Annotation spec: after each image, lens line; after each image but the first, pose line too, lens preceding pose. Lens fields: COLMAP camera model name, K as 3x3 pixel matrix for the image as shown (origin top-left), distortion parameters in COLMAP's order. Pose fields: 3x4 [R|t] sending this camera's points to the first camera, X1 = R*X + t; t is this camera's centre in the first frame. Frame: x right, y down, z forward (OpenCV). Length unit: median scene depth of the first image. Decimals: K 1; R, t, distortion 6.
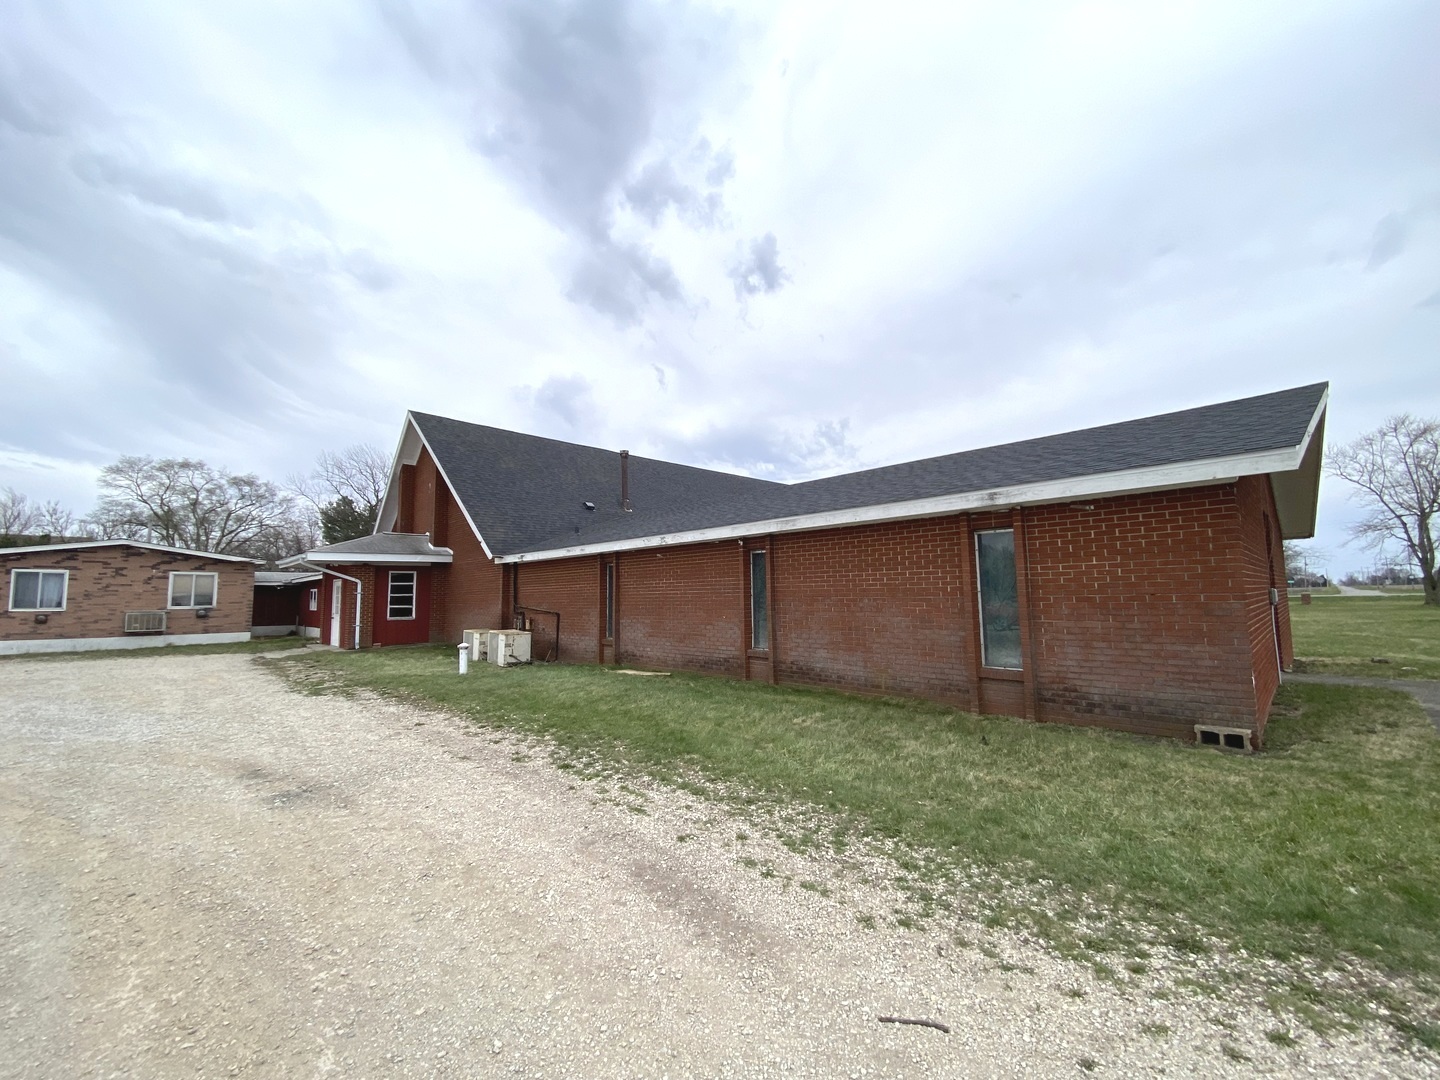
lens RADIAL K [[588.1, 0, 752.5], [0, 588.1, 537.3], [0, 0, 1]] dist [-0.031241, -0.001931]
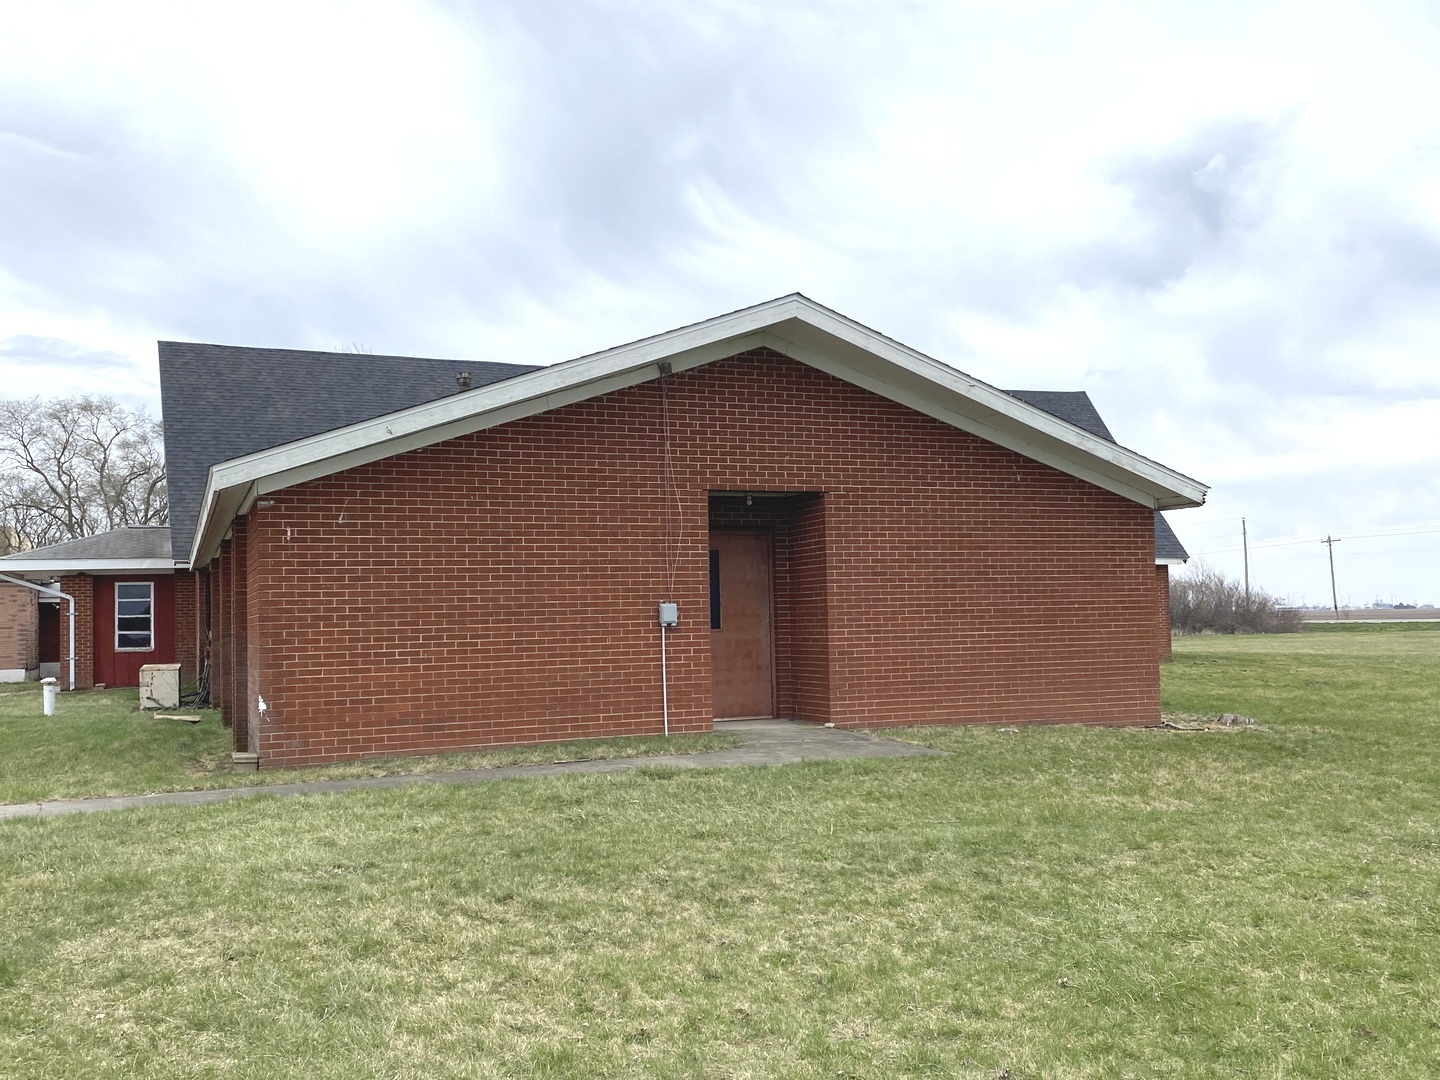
lens RADIAL K [[1339.3, 0, 738.4], [0, 1339.3, 552.0], [0, 0, 1]] dist [0.046262, 0.000000]
pose [[0.912244, -0.021254, -0.409095, 0.686716], [0.043908, 0.997973, 0.046062, -0.020079], [0.407286, -0.059983, 0.911329, -0.174264]]
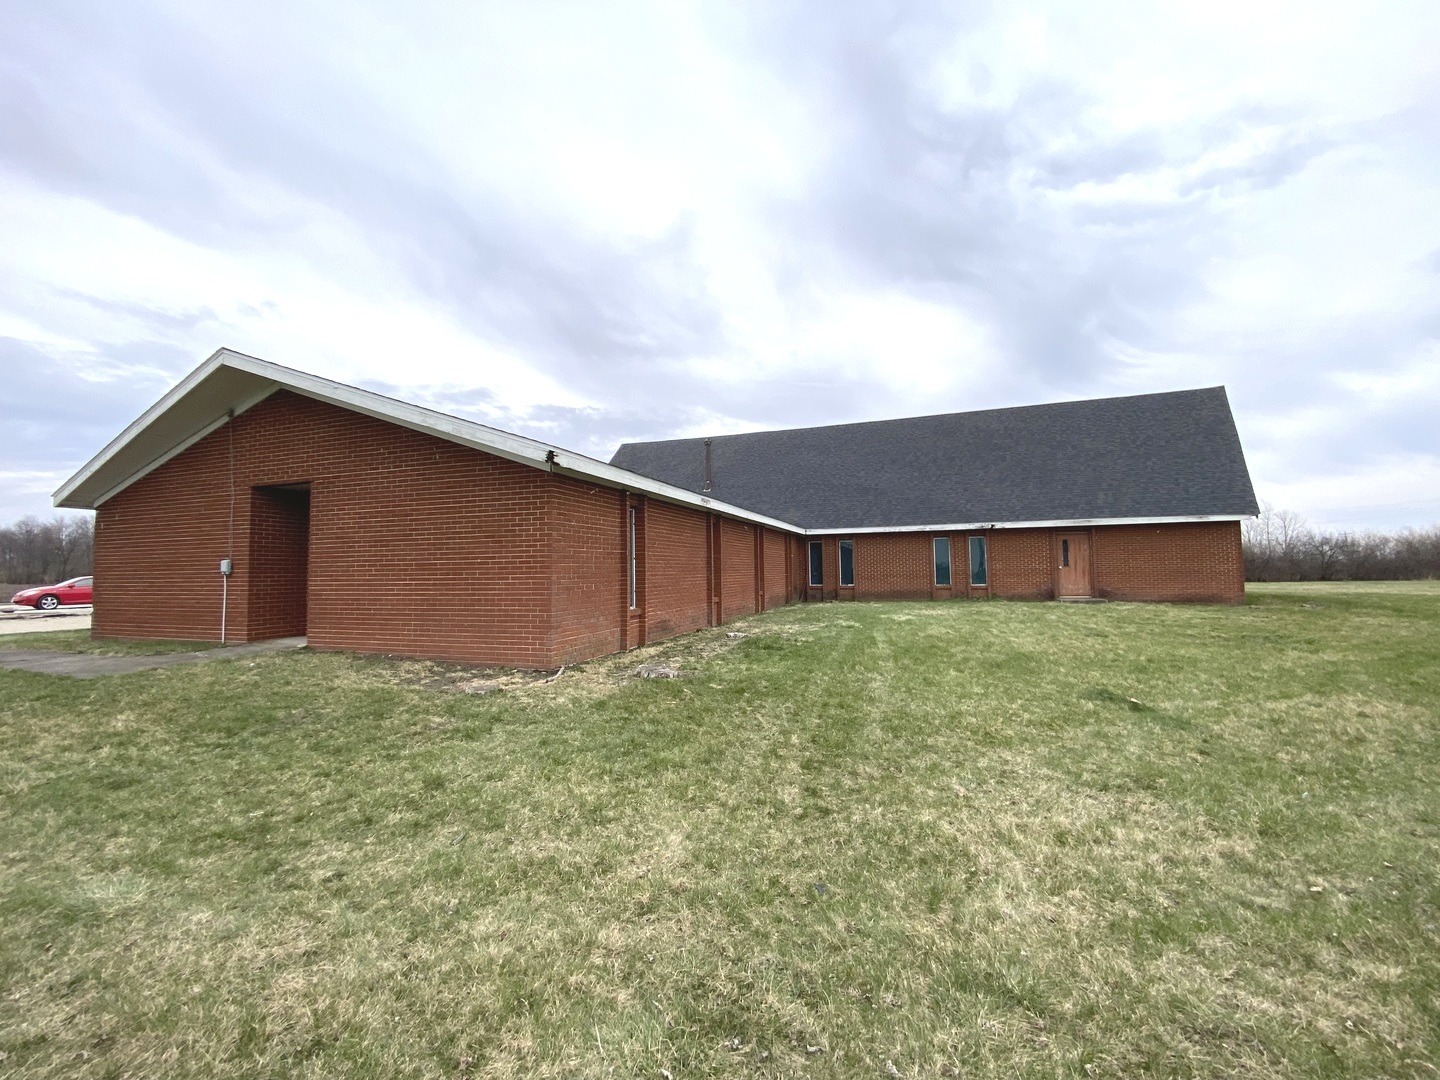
lens RADIAL K [[584.9, 0, 726.4], [0, 584.9, 537.3], [0, 0, 1]] dist [0.019354, -0.018127]
pose [[0.408091, -0.039404, -0.912091, 0.980789], [0.095077, 0.995470, -0.000466, 0.056830], [0.907977, -0.086529, 0.409988, 0.612717]]
